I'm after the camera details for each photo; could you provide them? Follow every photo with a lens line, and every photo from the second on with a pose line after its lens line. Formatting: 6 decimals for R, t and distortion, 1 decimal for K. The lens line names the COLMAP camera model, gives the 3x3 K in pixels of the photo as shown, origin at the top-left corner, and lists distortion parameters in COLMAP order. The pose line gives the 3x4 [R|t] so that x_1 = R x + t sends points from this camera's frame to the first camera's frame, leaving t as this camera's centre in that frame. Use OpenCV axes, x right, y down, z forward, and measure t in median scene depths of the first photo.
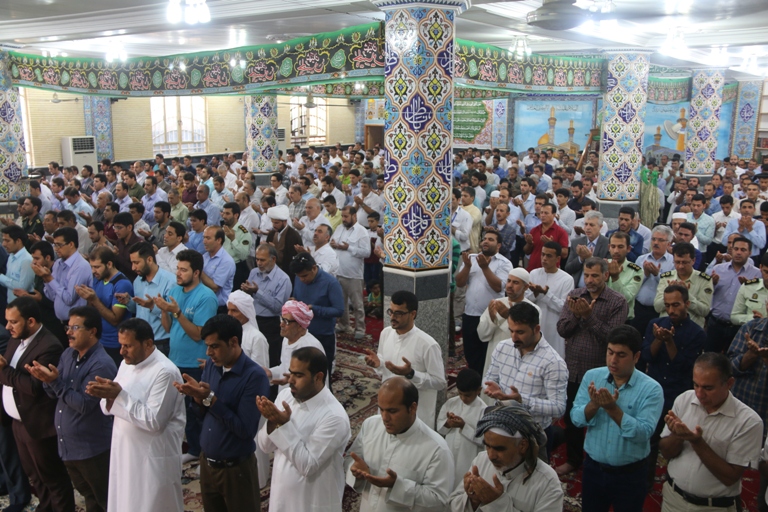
lens RADIAL K [[715.8, 0, 377.6], [0, 715.8, 259.3], [0, 0, 1]] dist [-0.039003, 0.000000]
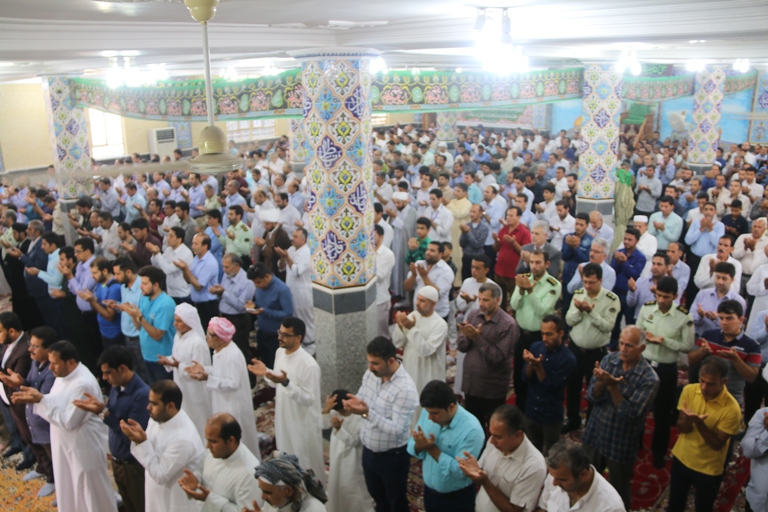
lens RADIAL K [[639.1, 0, 375.9], [0, 639.1, 258.2], [0, 0, 1]] dist [-0.192791, 0.138508]
pose [[0.989354, 0.018808, -0.144309, 0.226342], [-0.008035, 0.997160, 0.074877, -0.093440], [0.145308, -0.072920, 0.986696, 0.013841]]
